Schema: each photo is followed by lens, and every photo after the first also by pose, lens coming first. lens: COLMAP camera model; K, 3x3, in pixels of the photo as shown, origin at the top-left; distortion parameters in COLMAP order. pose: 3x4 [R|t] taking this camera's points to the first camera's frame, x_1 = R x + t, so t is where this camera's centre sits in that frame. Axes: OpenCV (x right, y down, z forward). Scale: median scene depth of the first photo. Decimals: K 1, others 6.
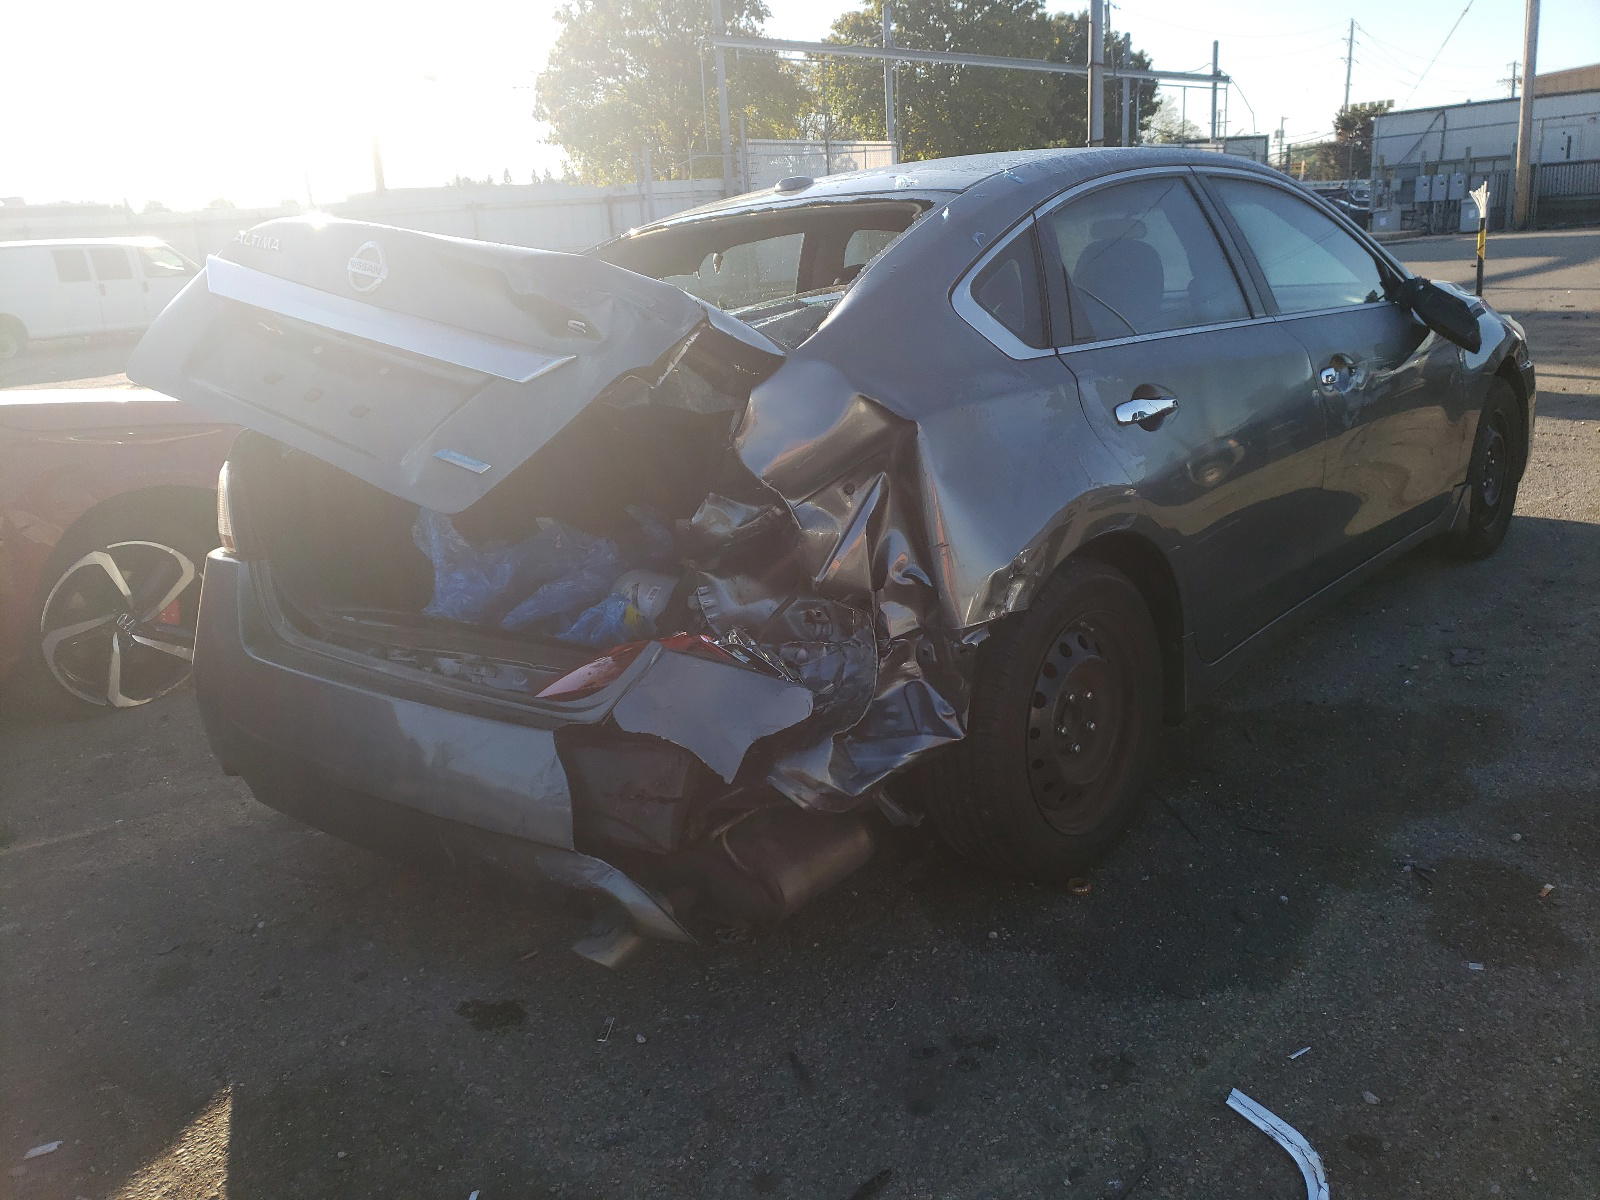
lens RADIAL K [[1200.5, 0, 801.1], [0, 1200.5, 641.2], [0, 0, 1]] dist [0.138497, -0.273148]
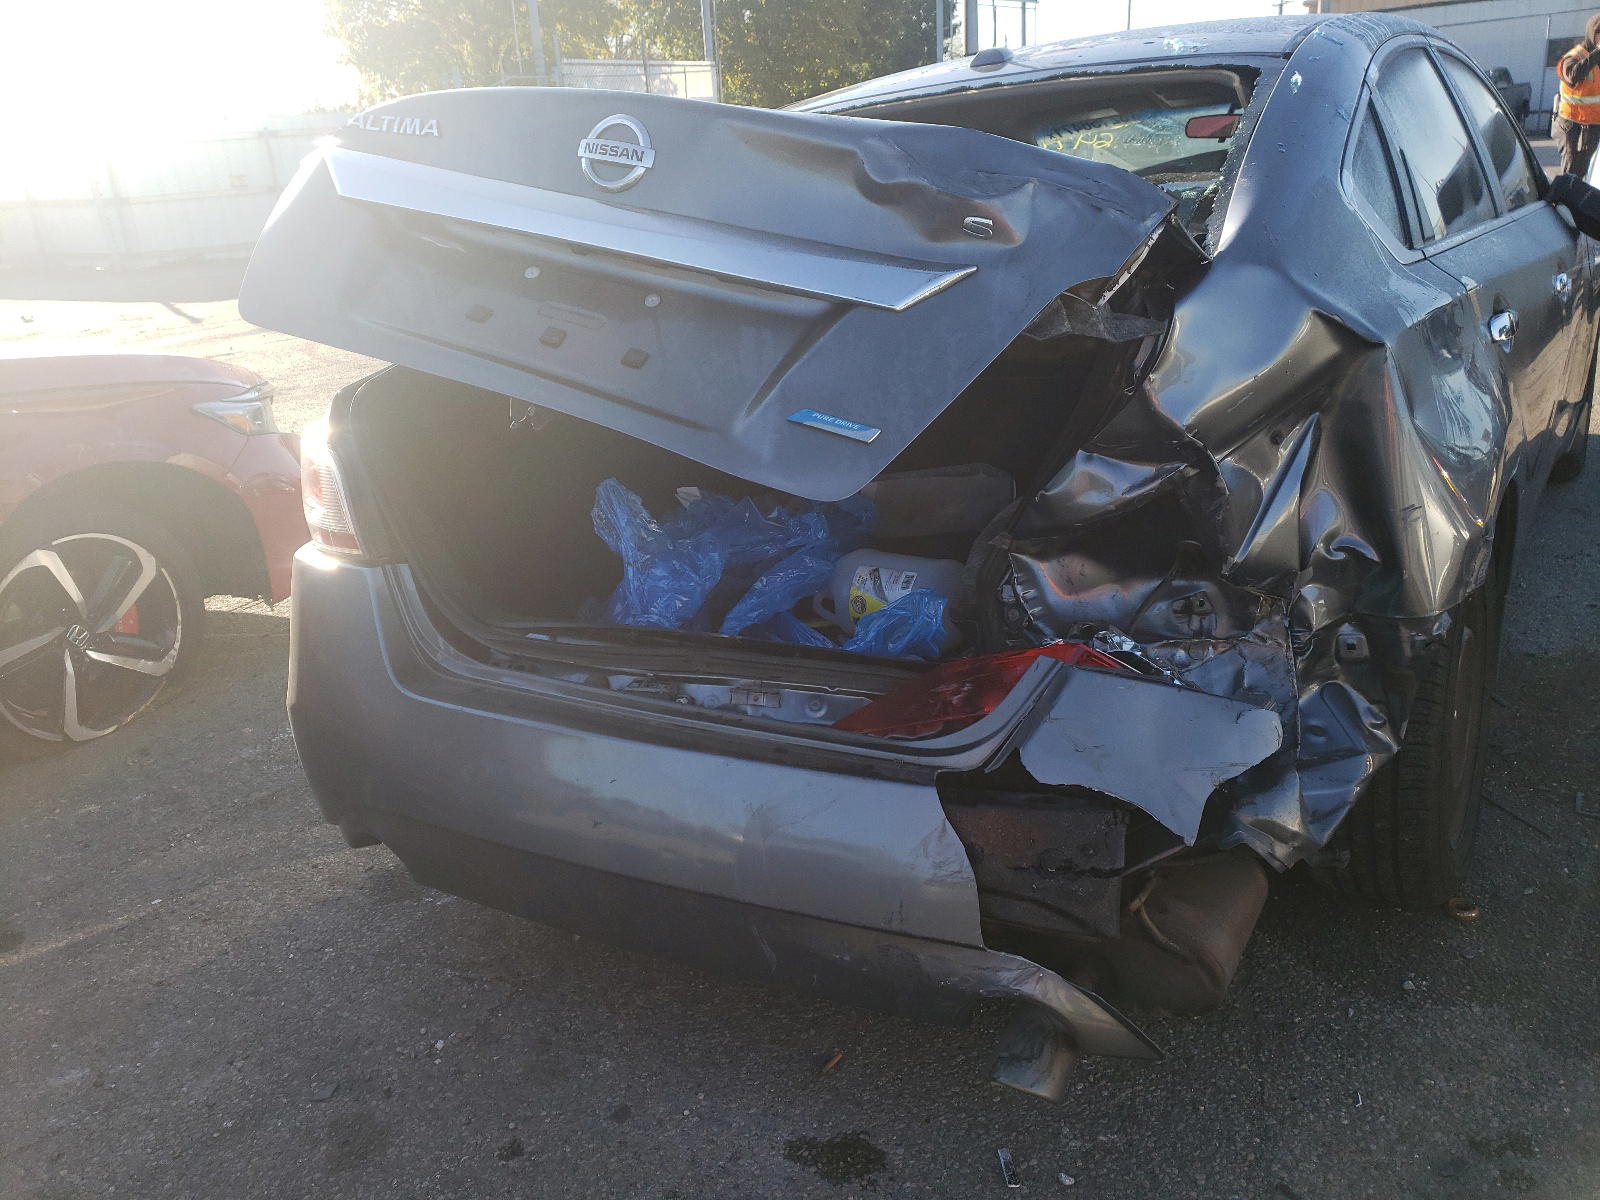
lens RADIAL K [[1213.7, 0, 795.7], [0, 1213.7, 647.2], [0, 0, 1]] dist [0.209542, -0.436230]
pose [[0.990940, -0.057111, 0.121559, -0.348300], [0.050969, 0.997290, 0.053051, -0.050552], [-0.124259, -0.046375, 0.991165, 0.251196]]
